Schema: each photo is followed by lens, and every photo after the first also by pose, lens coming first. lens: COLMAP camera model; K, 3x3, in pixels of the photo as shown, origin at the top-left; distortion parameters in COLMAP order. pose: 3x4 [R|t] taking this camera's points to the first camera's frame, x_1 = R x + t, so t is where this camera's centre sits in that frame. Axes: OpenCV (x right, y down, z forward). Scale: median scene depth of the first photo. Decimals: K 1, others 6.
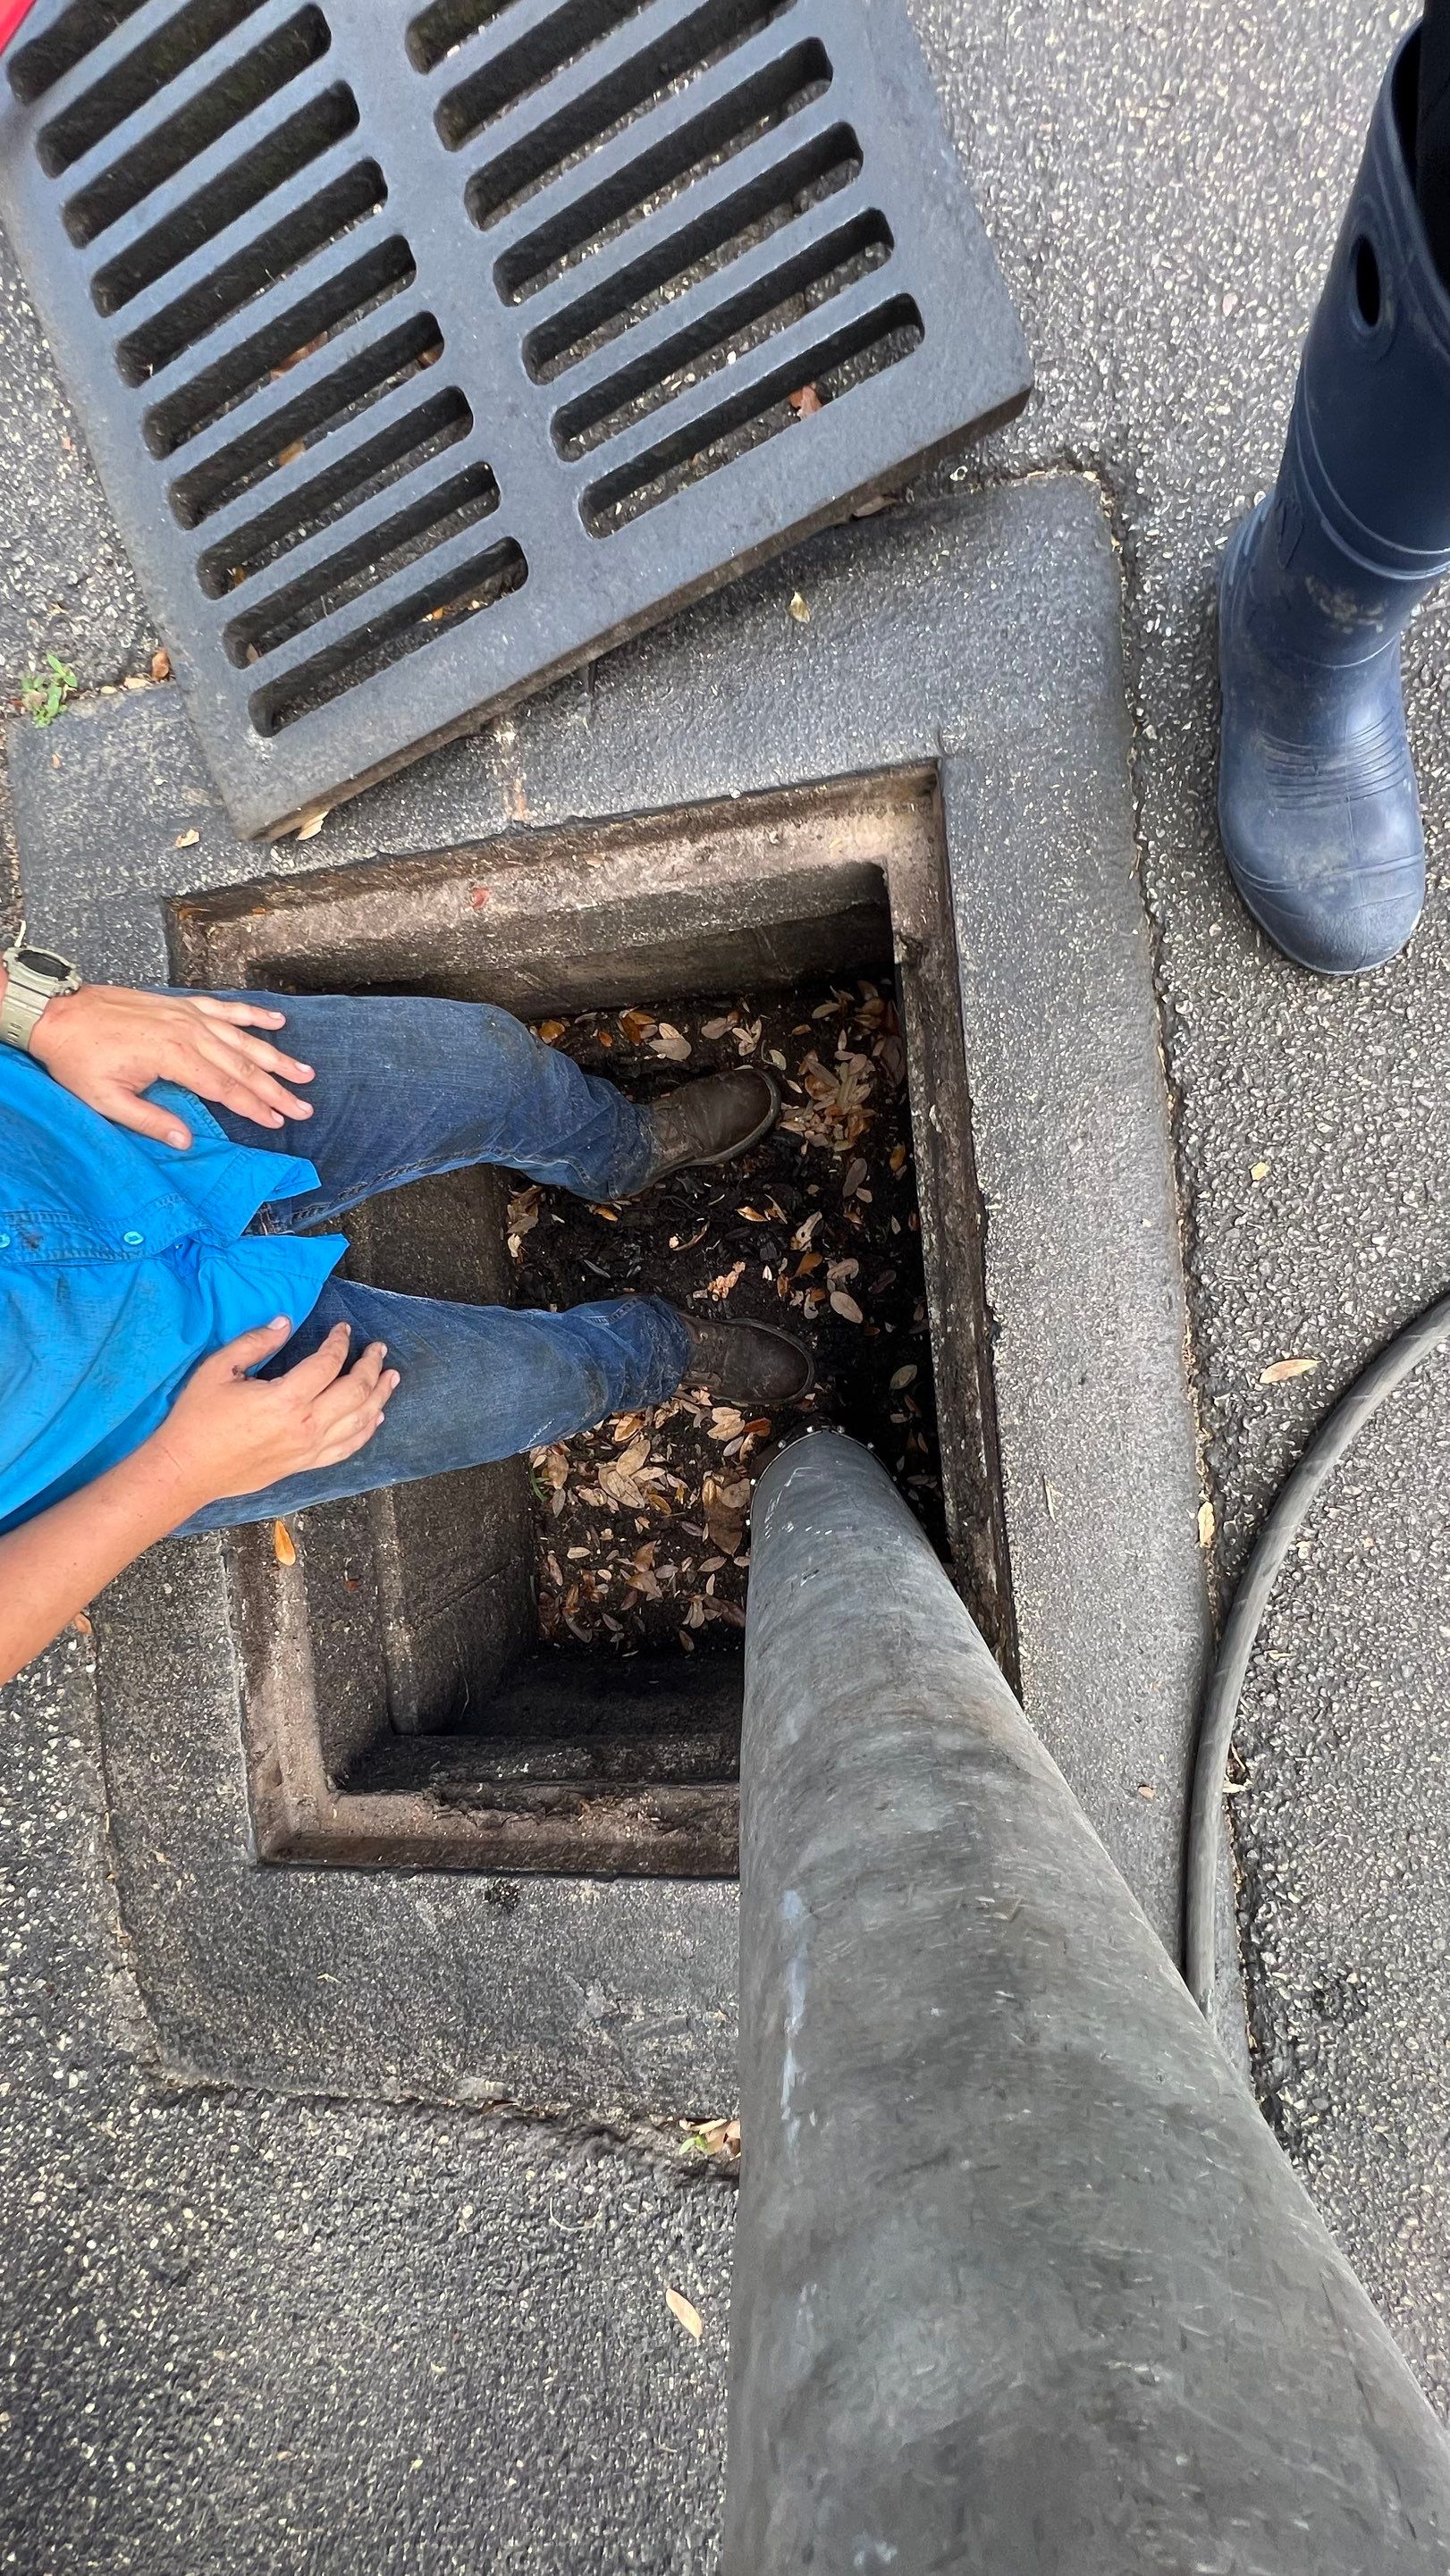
lens RADIAL K [[1016.1, 0, 724.8], [0, 1016.1, 1298.1], [0, 0, 1]] dist [-0.000652, 0.000468]
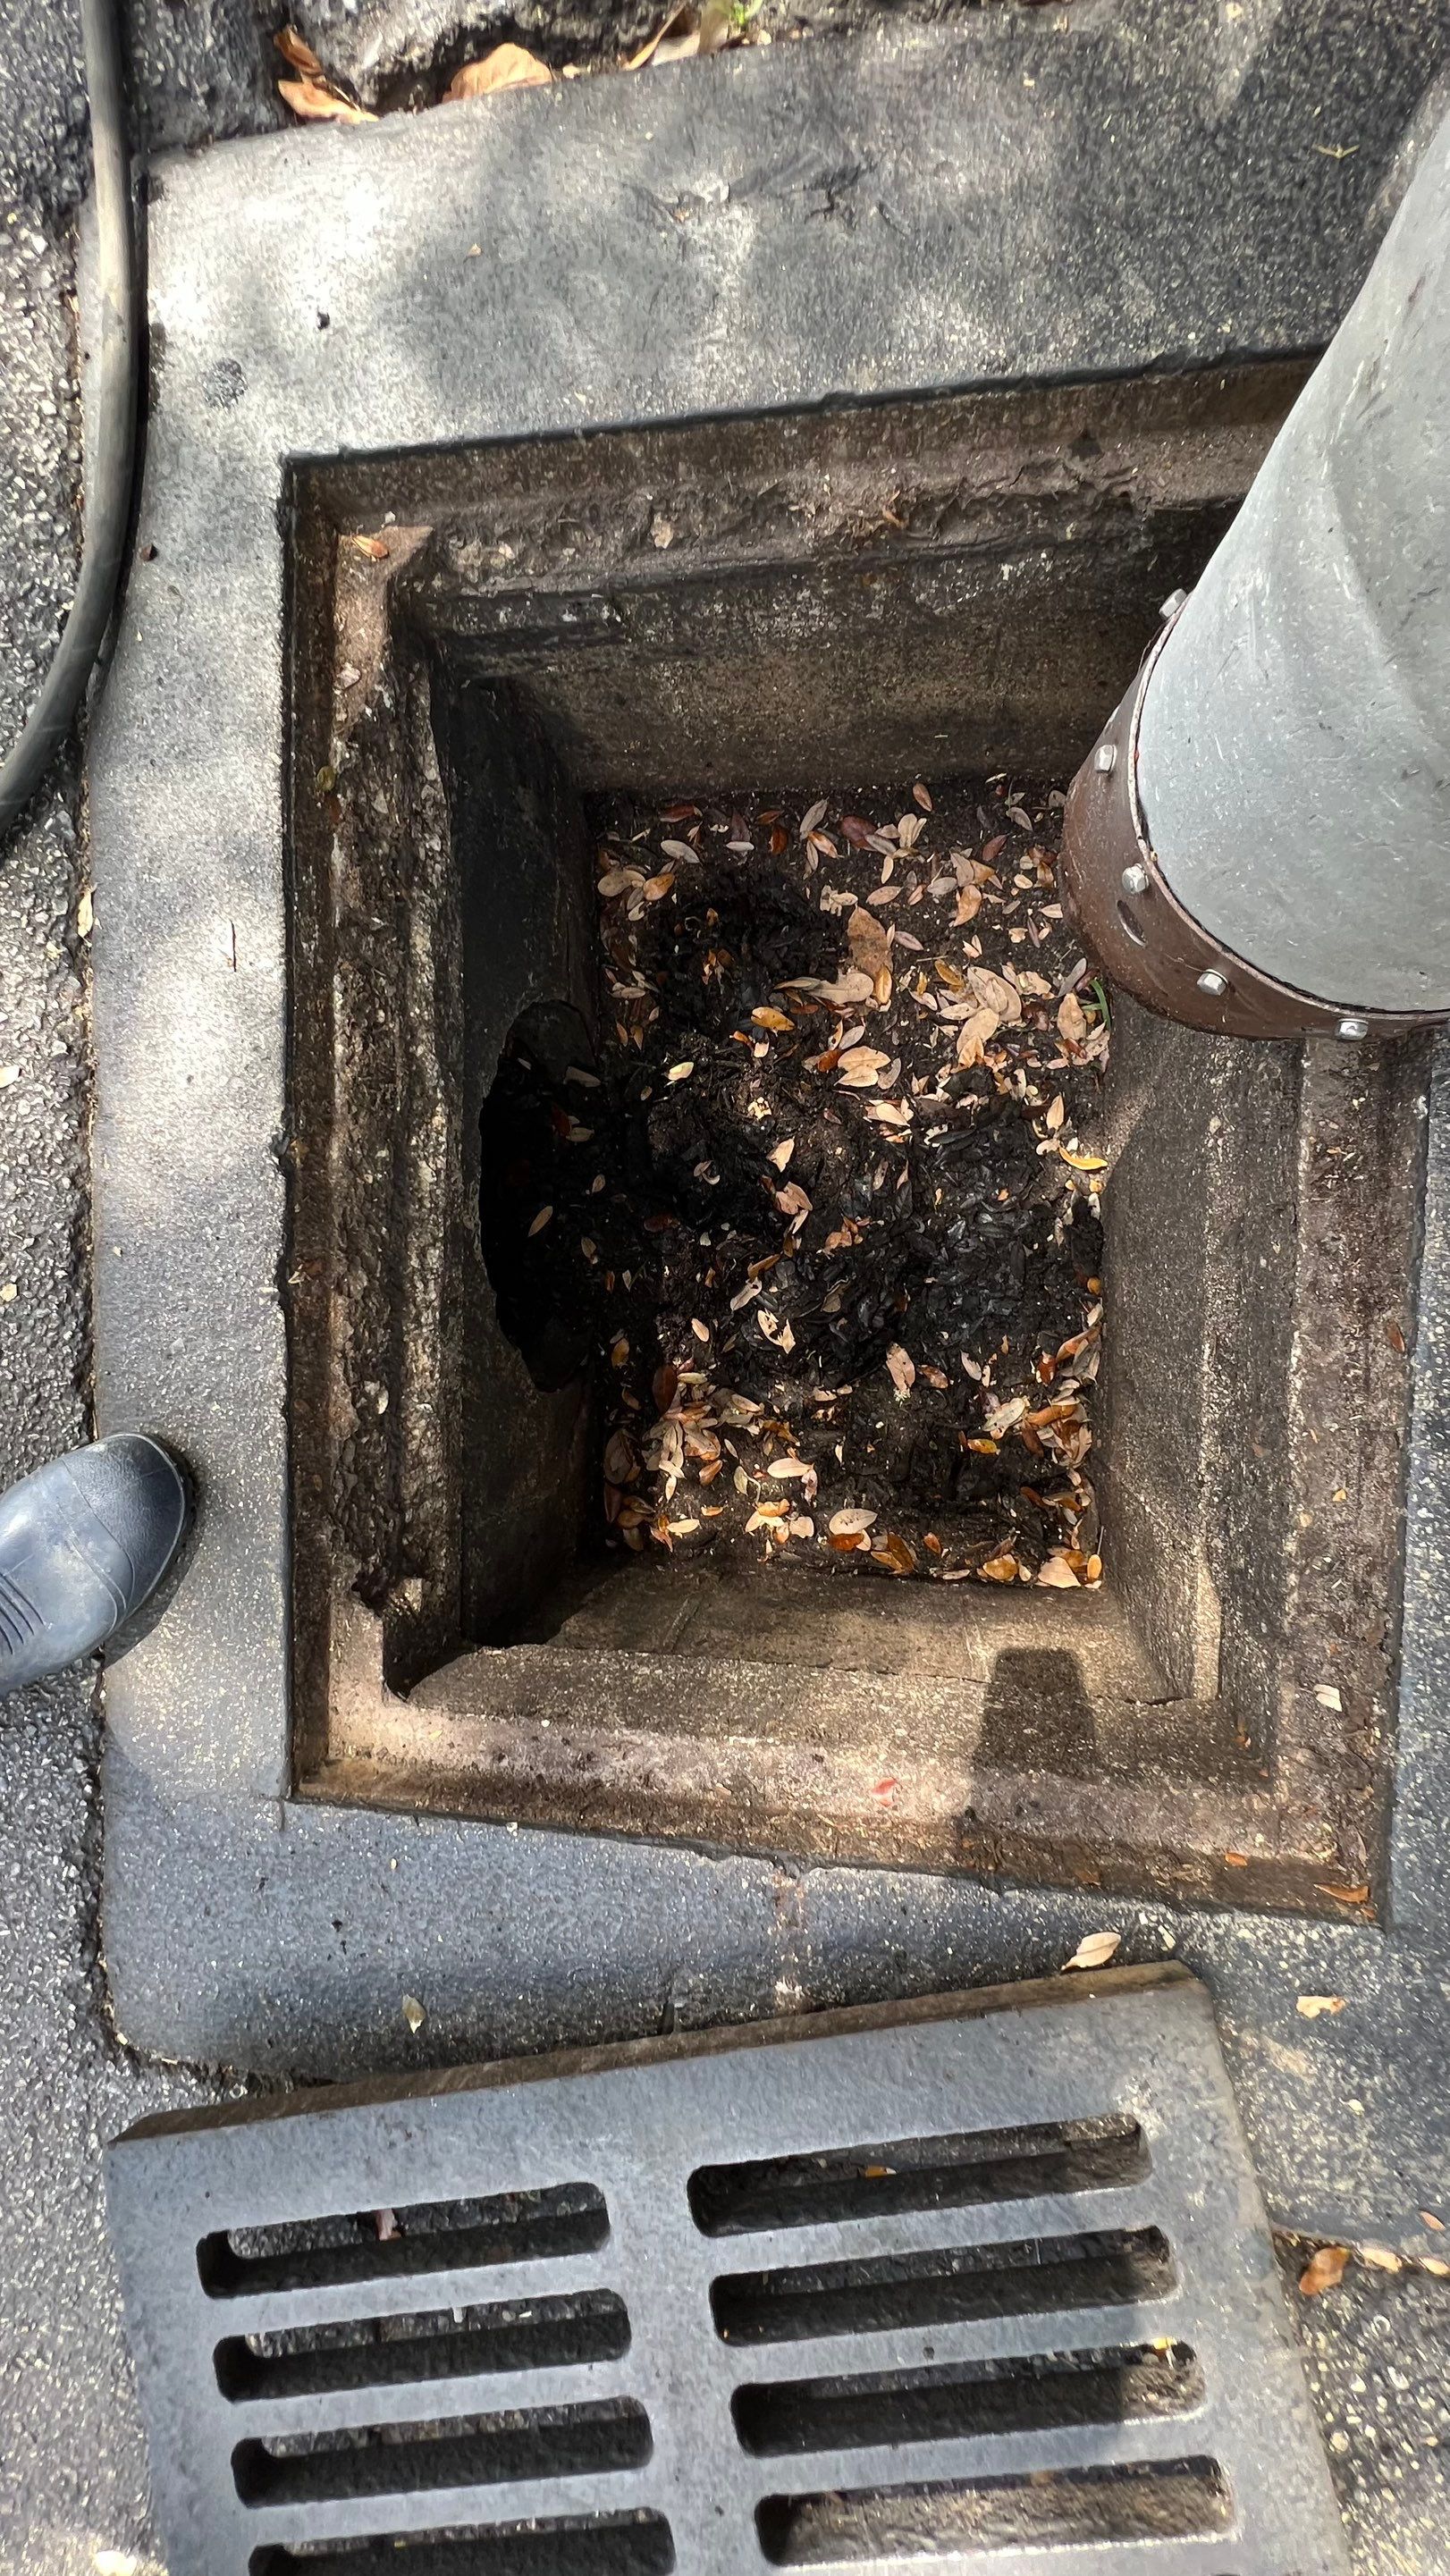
lens RADIAL K [[1018.7, 0, 727.4], [0, 1018.7, 1273.9], [0, 0, 1]] dist [0.001635, -0.000545]
pose [[-0.933913, -0.121027, 0.336390, -0.360435], [0.096792, -0.991410, -0.087969, 0.034605], [0.344147, -0.049595, 0.937605, 0.299052]]
